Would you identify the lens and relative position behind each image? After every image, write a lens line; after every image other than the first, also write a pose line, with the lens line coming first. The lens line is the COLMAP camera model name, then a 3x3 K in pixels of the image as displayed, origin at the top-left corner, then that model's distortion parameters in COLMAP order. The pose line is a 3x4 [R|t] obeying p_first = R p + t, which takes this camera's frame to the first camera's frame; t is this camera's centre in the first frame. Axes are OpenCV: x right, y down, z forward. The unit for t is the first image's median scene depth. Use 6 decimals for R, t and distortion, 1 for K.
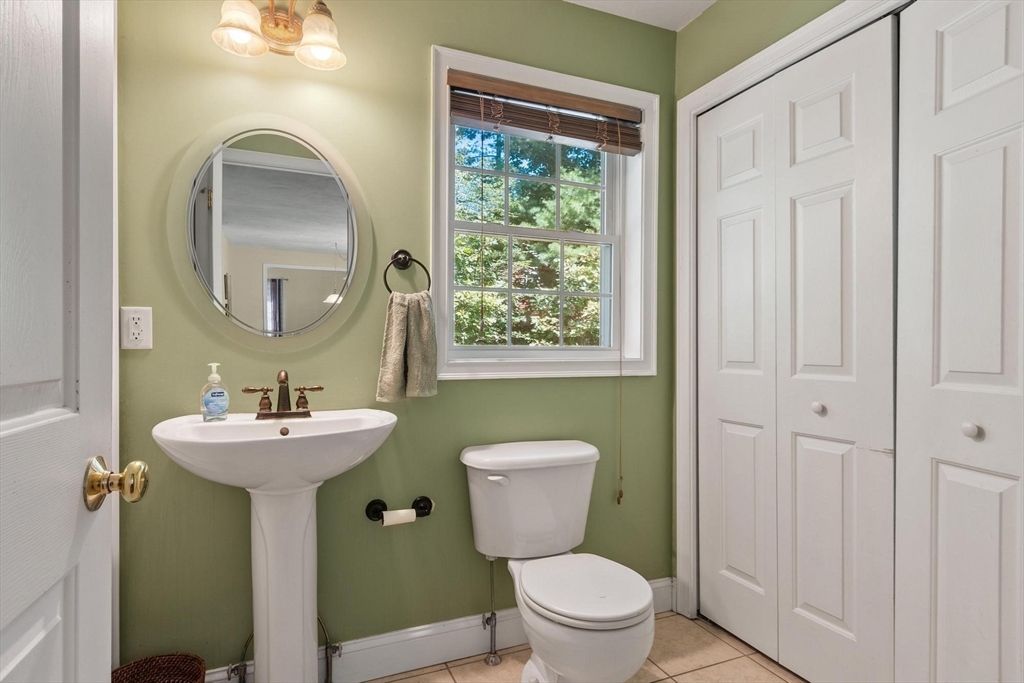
lens RADIAL K [[542.1, 0, 512.0], [0, 542.1, 341.5], [0, 0, 1]] dist [0.000445, 0.000169]
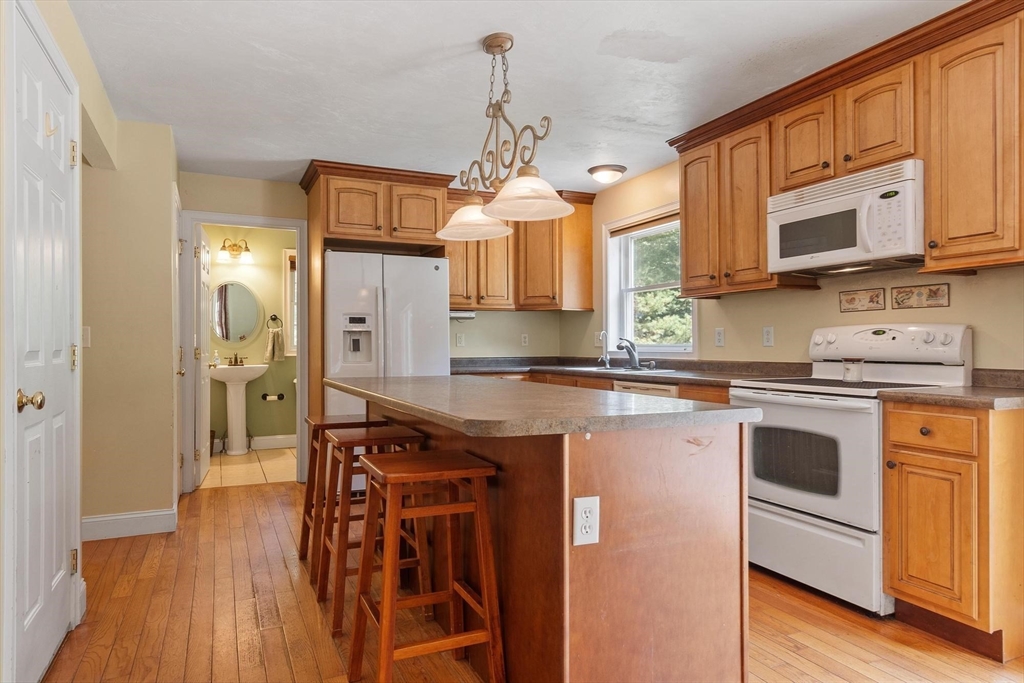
lens RADIAL K [[628.8, 0, 512.0], [0, 628.8, 341.5], [0, 0, 1]] dist [0.000196, -0.000064]
pose [[0.999633, 0.000456, 0.027103, 1.133827], [-0.000652, 0.999974, 0.007211, -0.042356], [-0.027099, -0.007226, 0.999607, -2.816413]]
